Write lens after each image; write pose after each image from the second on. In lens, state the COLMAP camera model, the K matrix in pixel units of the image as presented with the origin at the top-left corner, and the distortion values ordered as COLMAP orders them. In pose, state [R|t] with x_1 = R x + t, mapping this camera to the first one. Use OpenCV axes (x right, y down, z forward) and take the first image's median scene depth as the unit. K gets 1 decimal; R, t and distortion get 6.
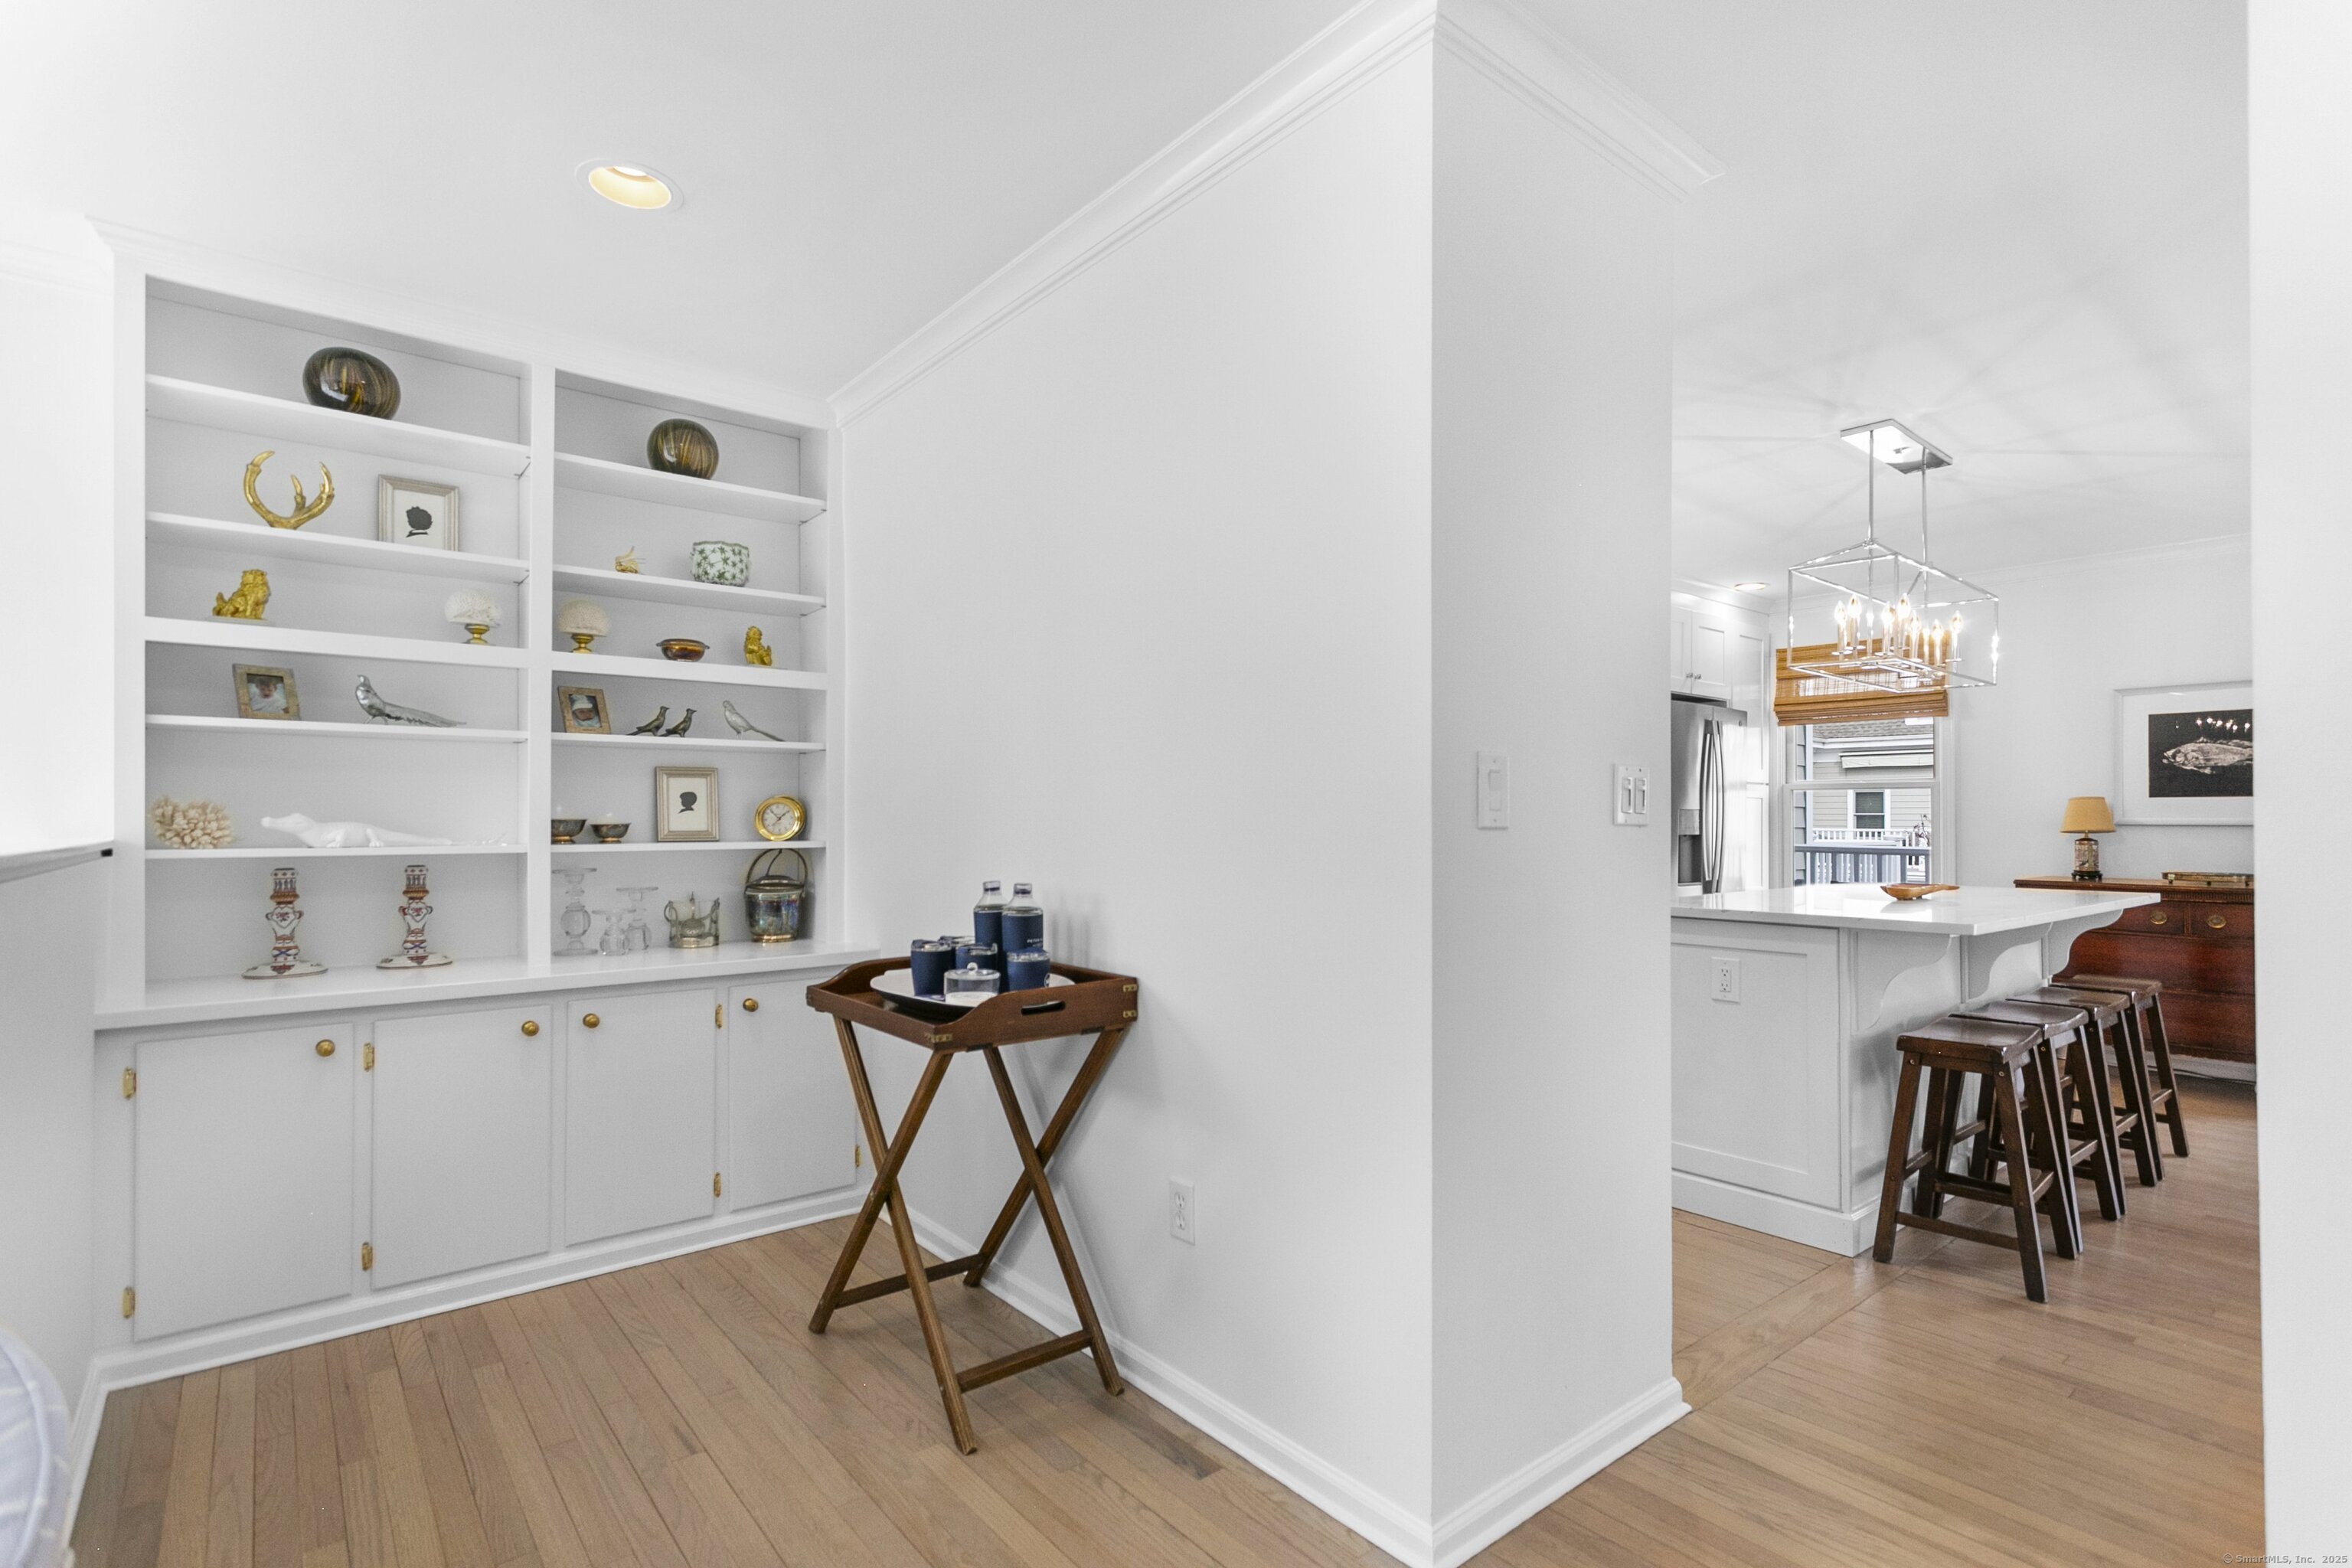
lens RADIAL K [[1114.5, 0, 1168.5], [0, 1114.5, 807.2], [0, 0, 1]] dist [0.001738, 0.006253]
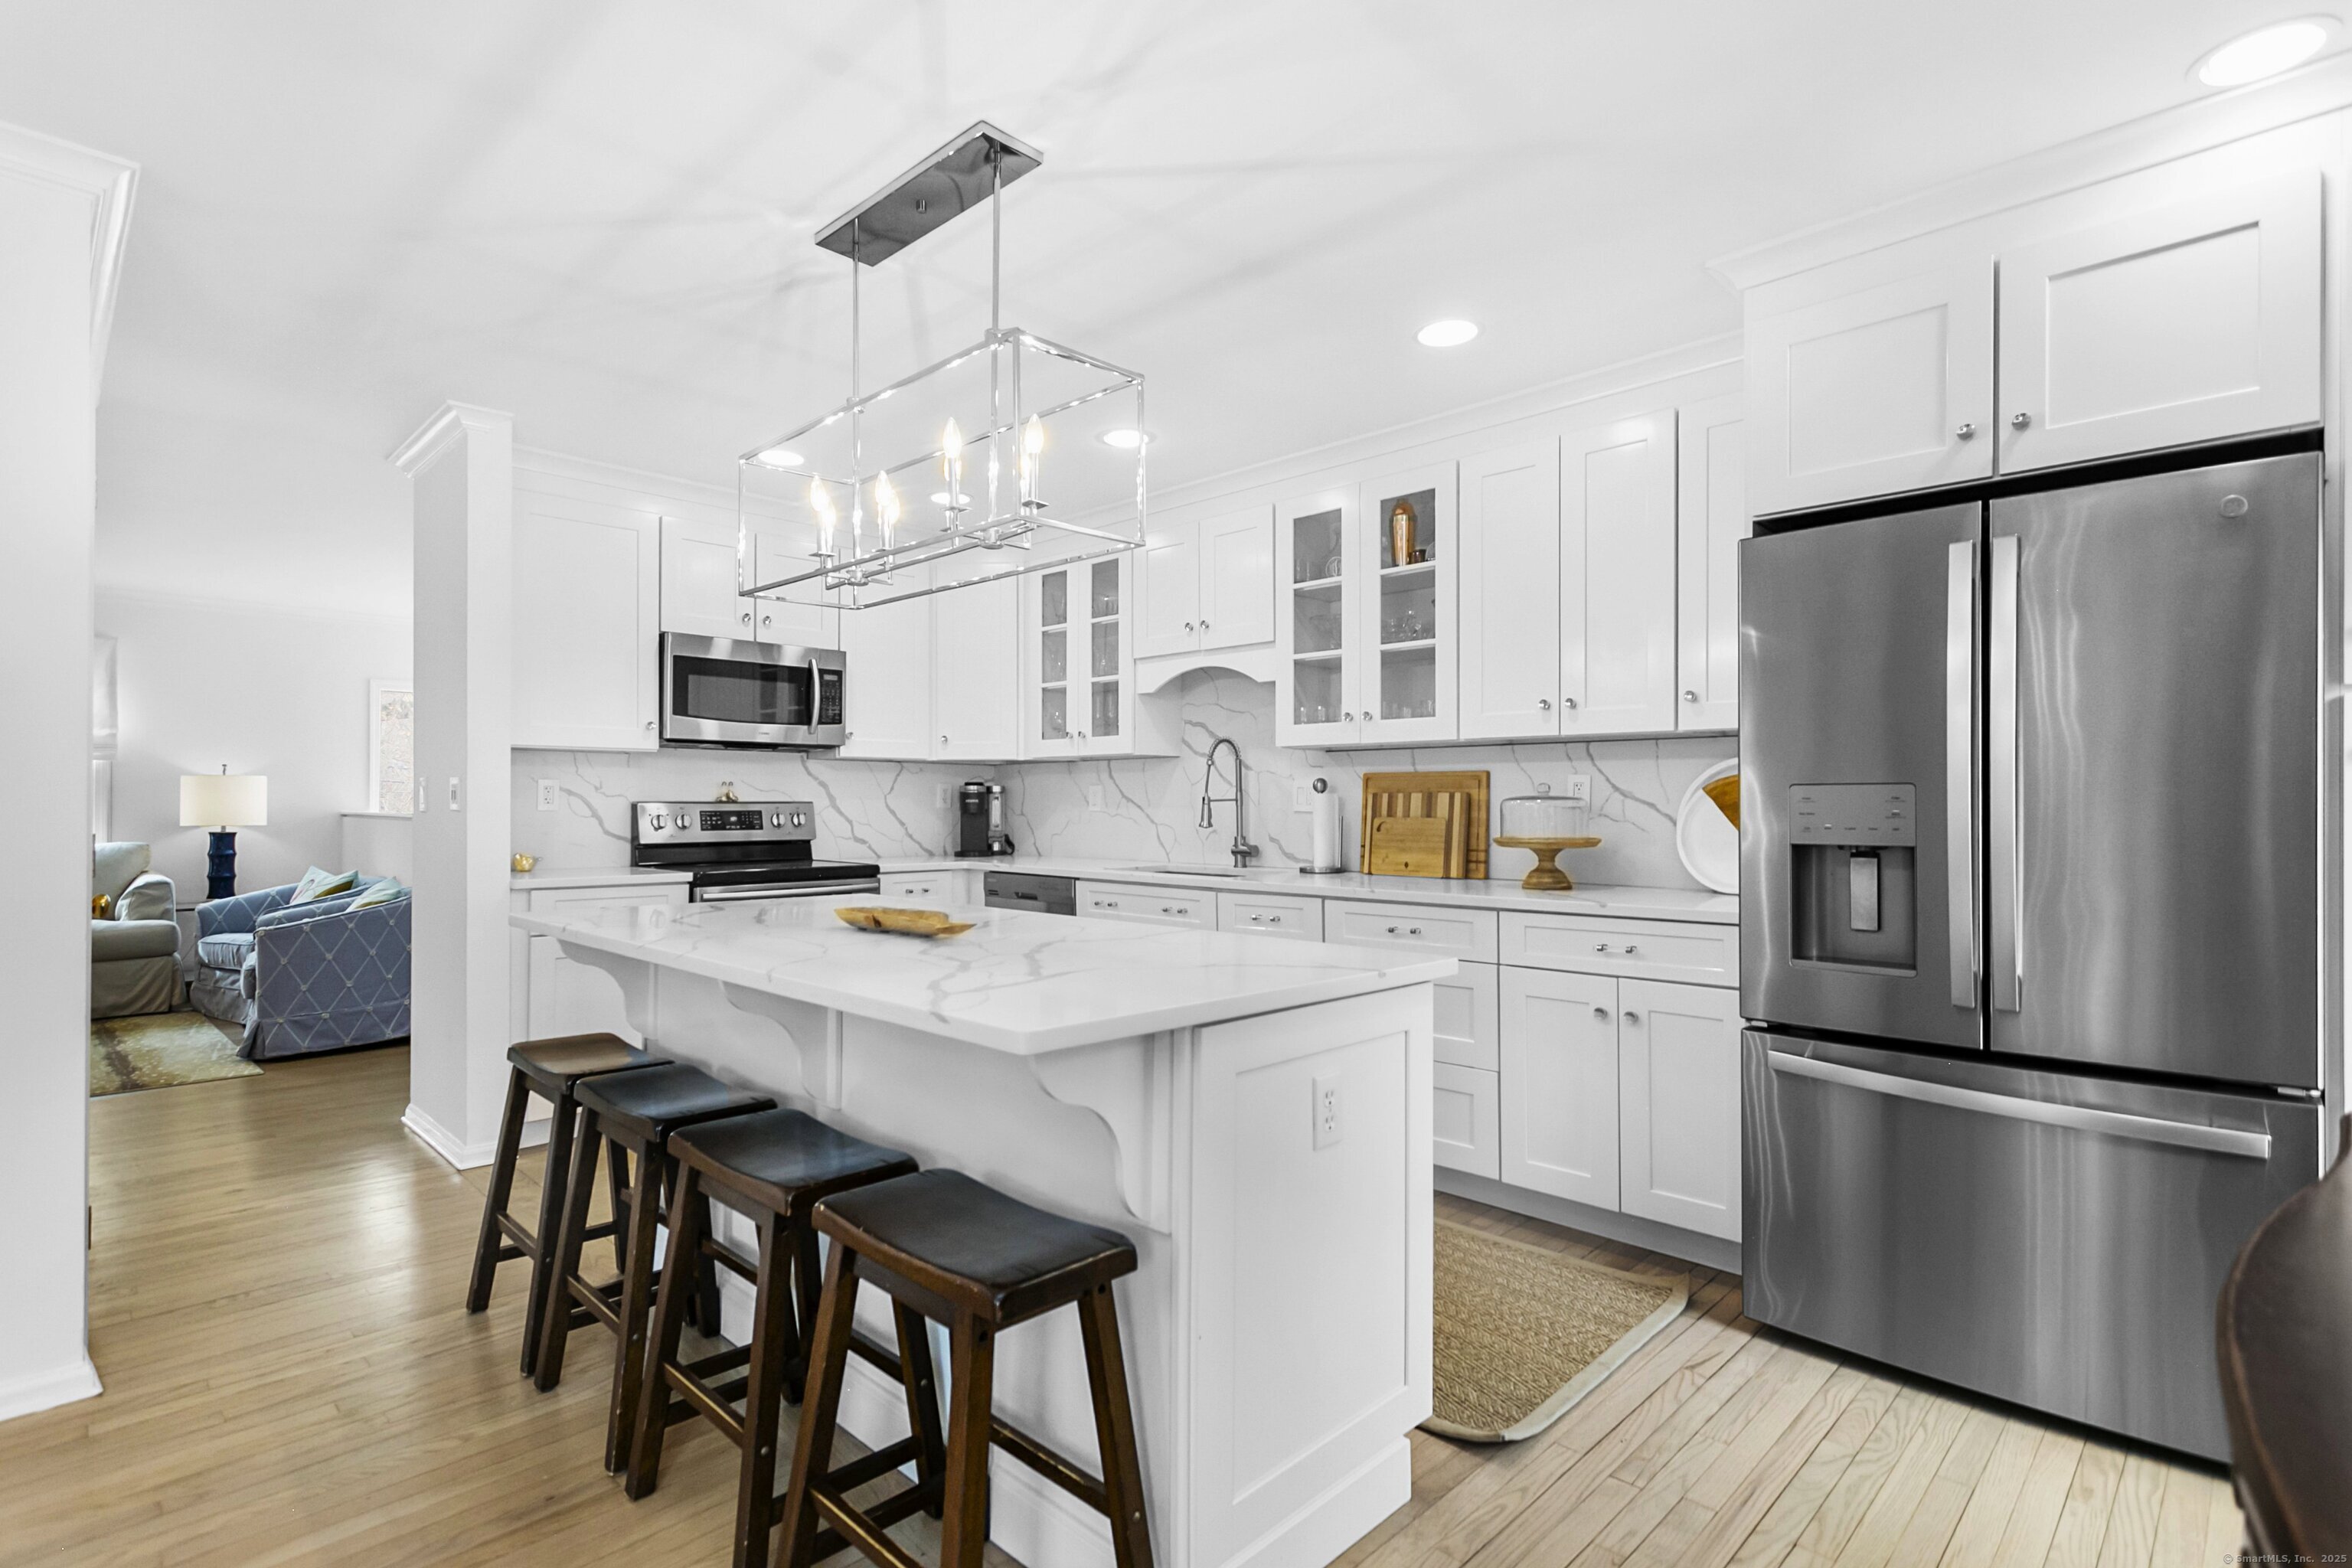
lens RADIAL K [[1127.5, 0, 1164.0], [0, 1127.5, 789.7], [0, 0, 1]] dist [0.003844, 0.000986]
pose [[0.107587, -0.014658, -0.994088, 1.533013], [0.010150, 0.999855, -0.013644, 0.013633], [0.994144, -0.008622, 0.107720, 1.273548]]
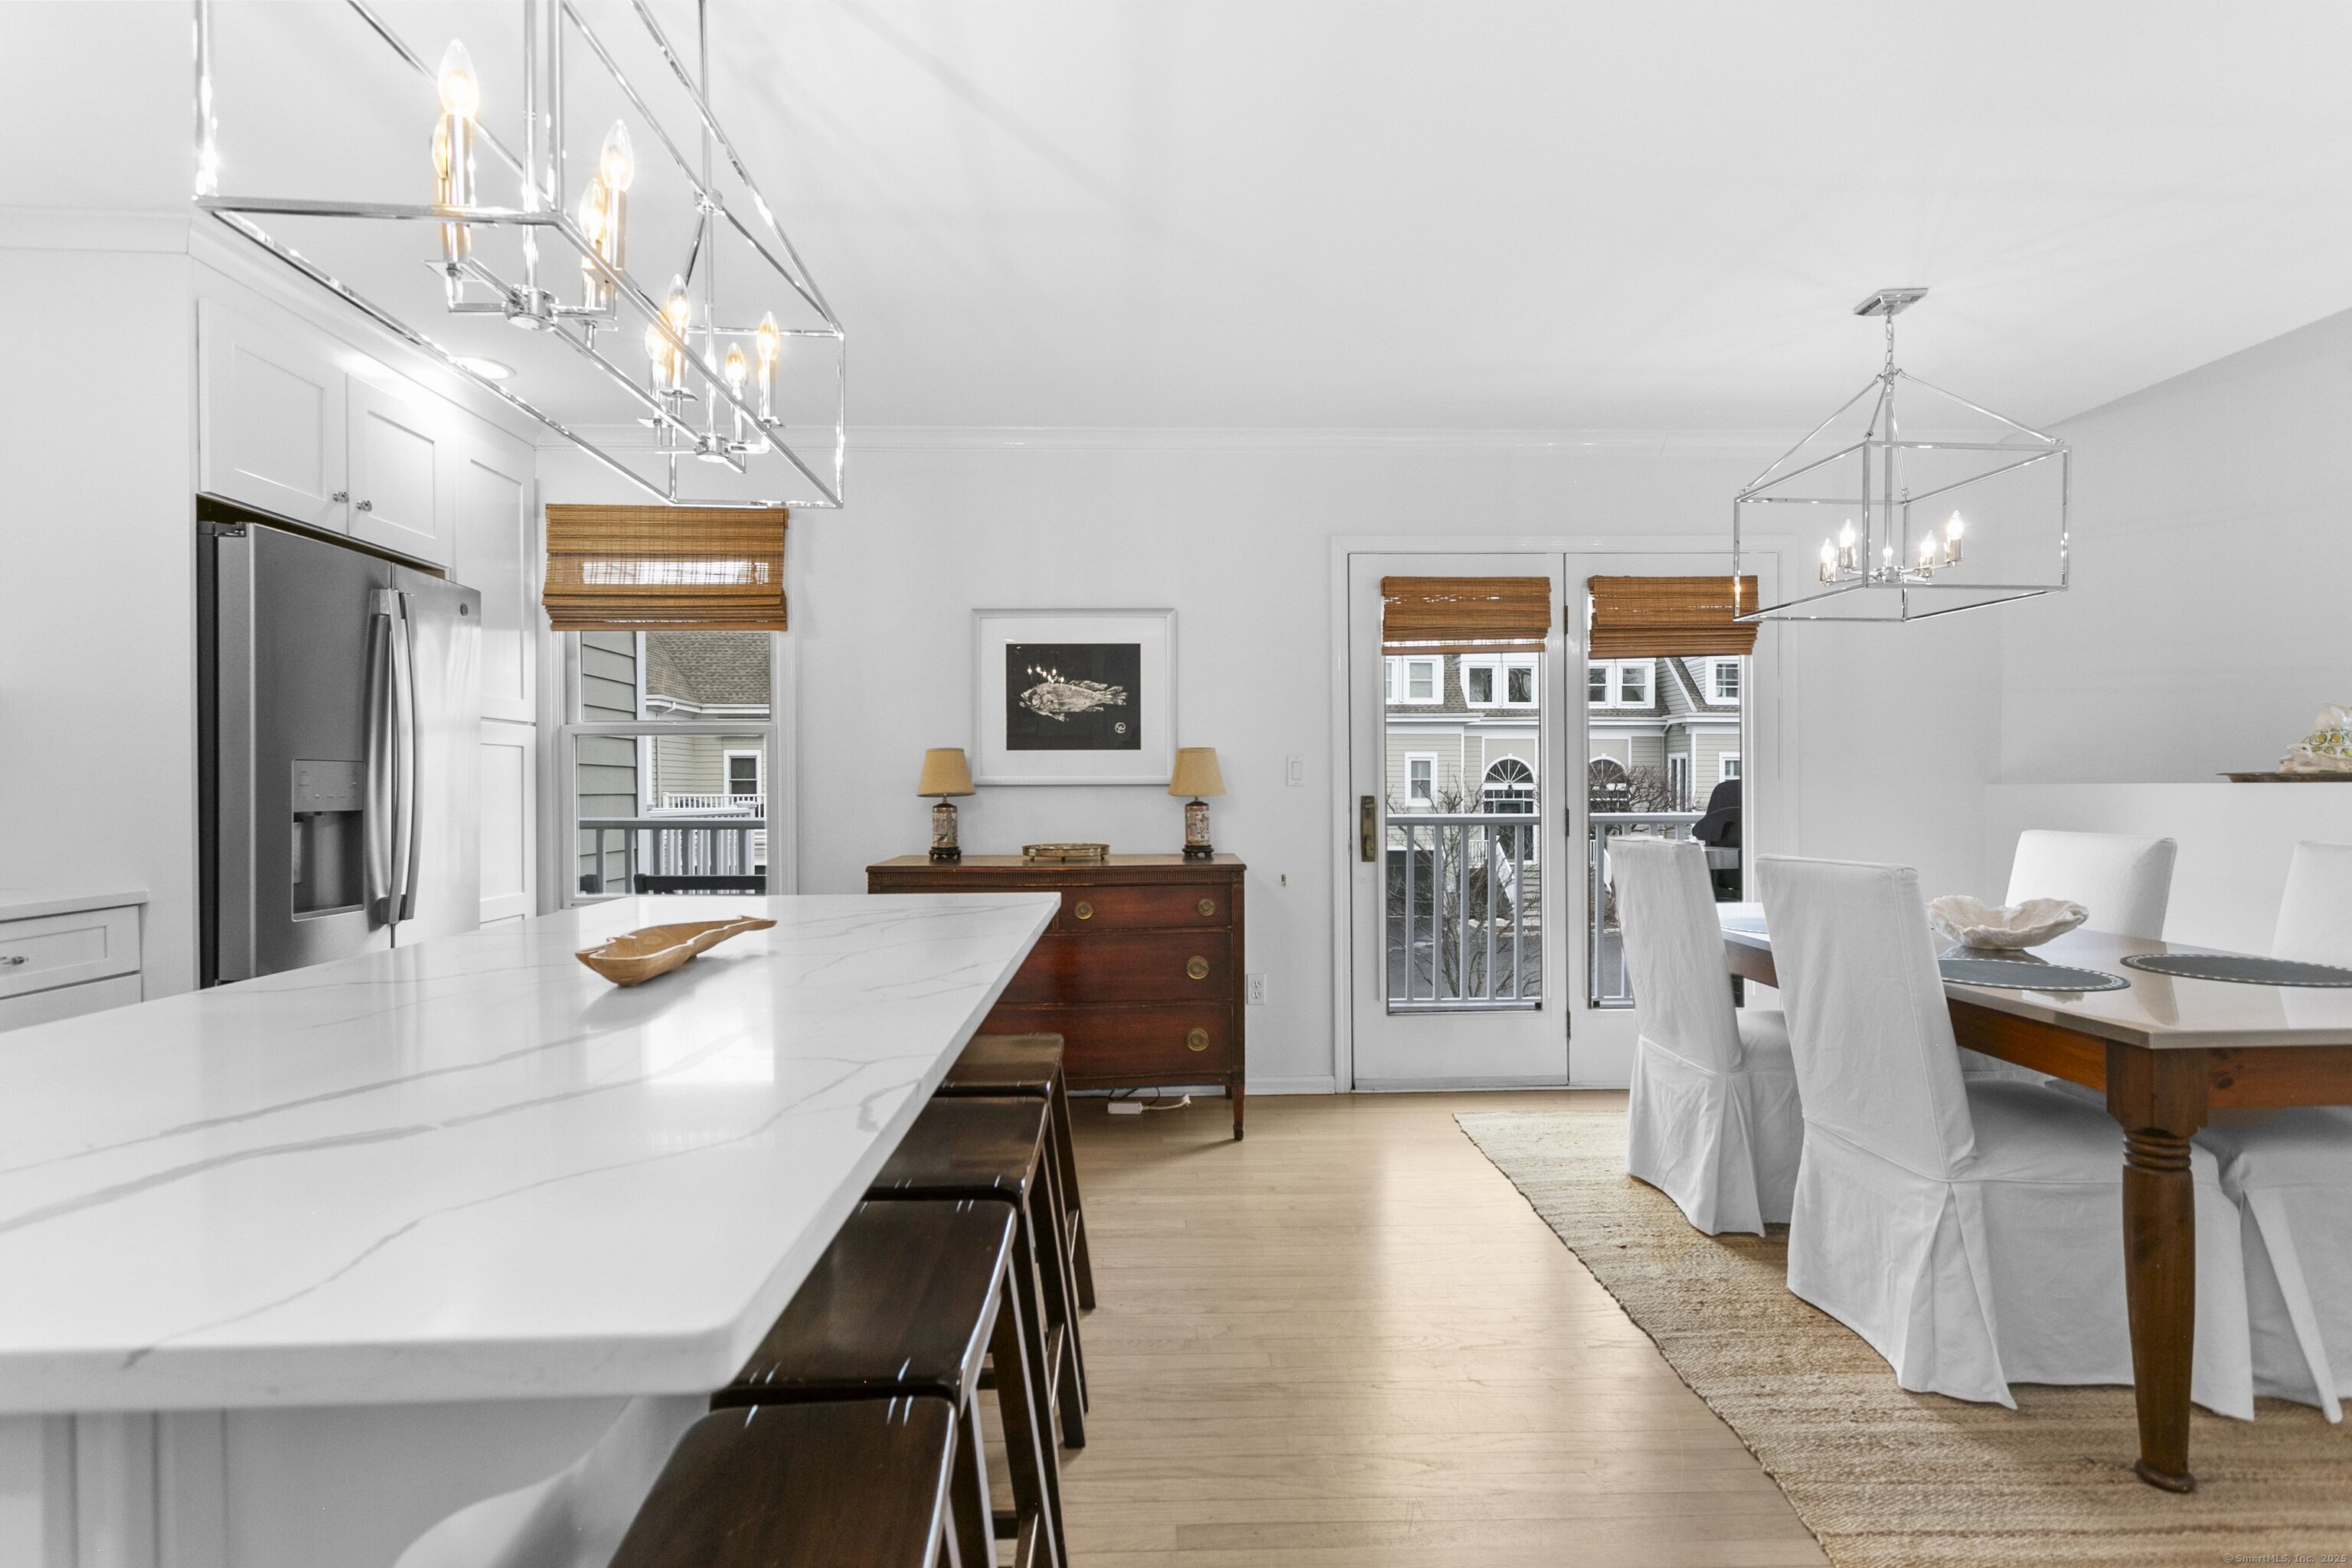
lens RADIAL K [[1110.4, 0, 1166.6], [0, 1110.4, 798.8], [0, 0, 1]] dist [0.005457, 0.001800]
pose [[0.606865, -0.014139, 0.794679, 0.543520], [-0.003482, 0.999785, 0.020447, 0.014744], [-0.794797, -0.015176, 0.606685, 0.731969]]
